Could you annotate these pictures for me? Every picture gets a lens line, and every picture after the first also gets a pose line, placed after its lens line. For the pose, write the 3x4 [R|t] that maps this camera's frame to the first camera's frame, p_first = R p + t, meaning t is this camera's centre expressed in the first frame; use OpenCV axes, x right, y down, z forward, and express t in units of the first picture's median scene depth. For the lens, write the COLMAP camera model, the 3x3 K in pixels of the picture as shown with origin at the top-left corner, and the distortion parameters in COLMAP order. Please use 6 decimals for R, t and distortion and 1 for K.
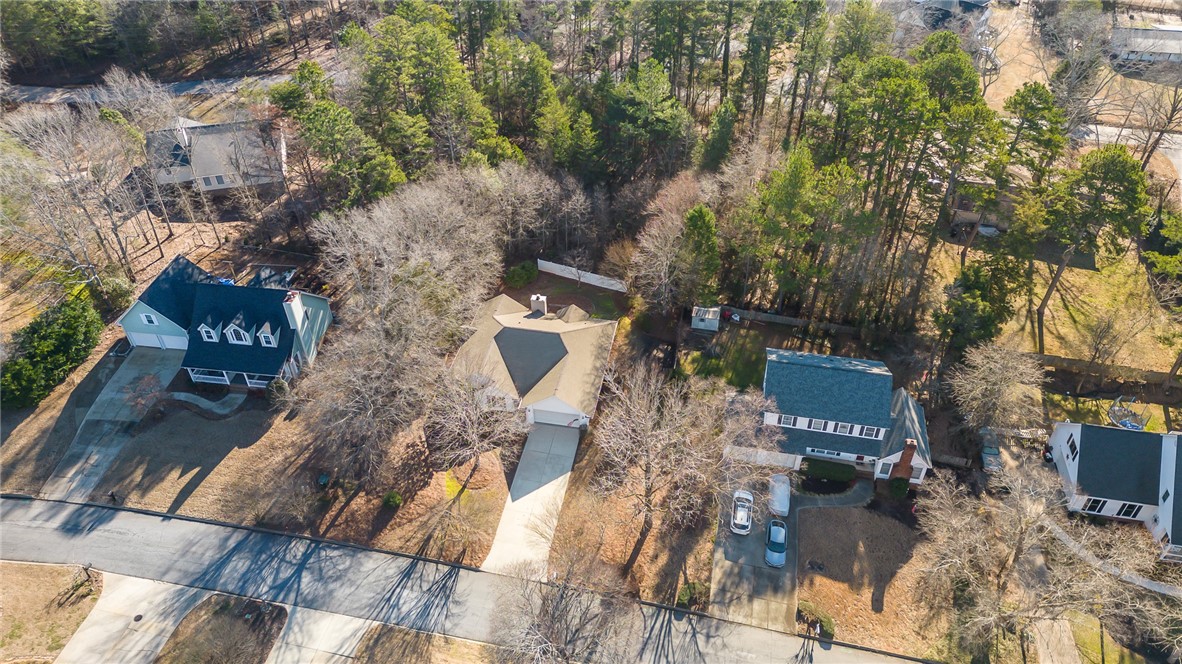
lens RADIAL K [[795.7, 0, 591.0], [0, 795.7, 332.0], [0, 0, 1]] dist [0.025165, 0.000238]
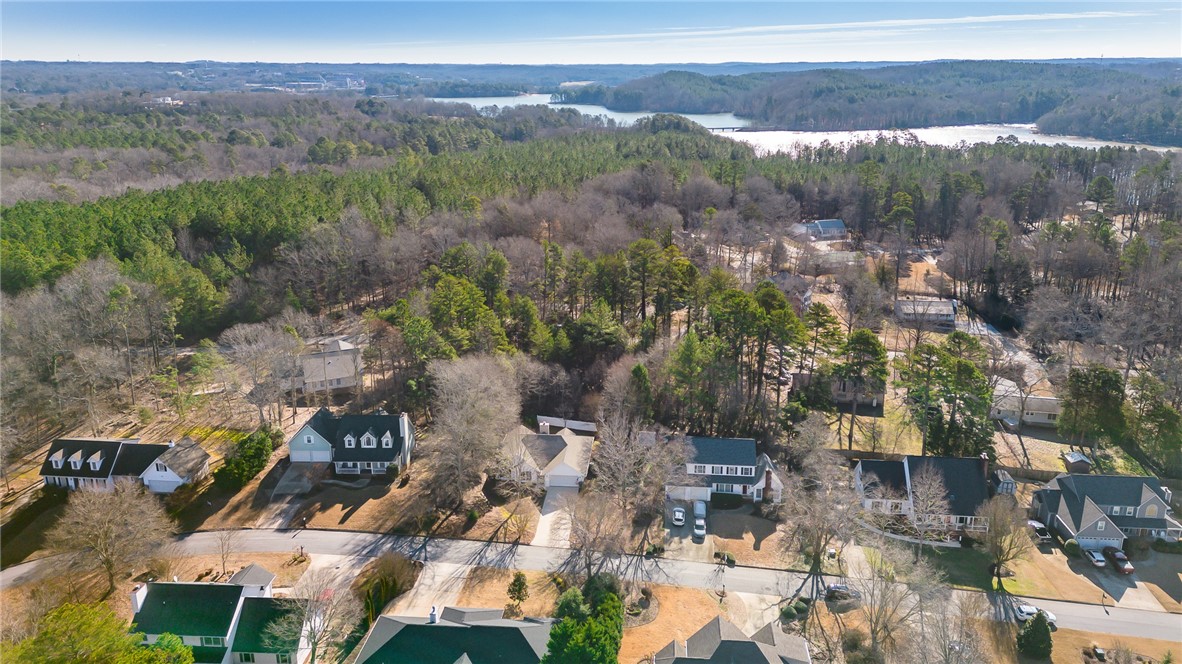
lens RADIAL K [[795.7, 0, 591.0], [0, 795.7, 332.0], [0, 0, 1]] dist [0.025165, 0.000238]
pose [[0.995041, -0.034090, 0.093443, -0.129335], [0.067962, 0.918964, -0.388441, 0.469997], [-0.072629, 0.392865, 0.916724, -0.639466]]
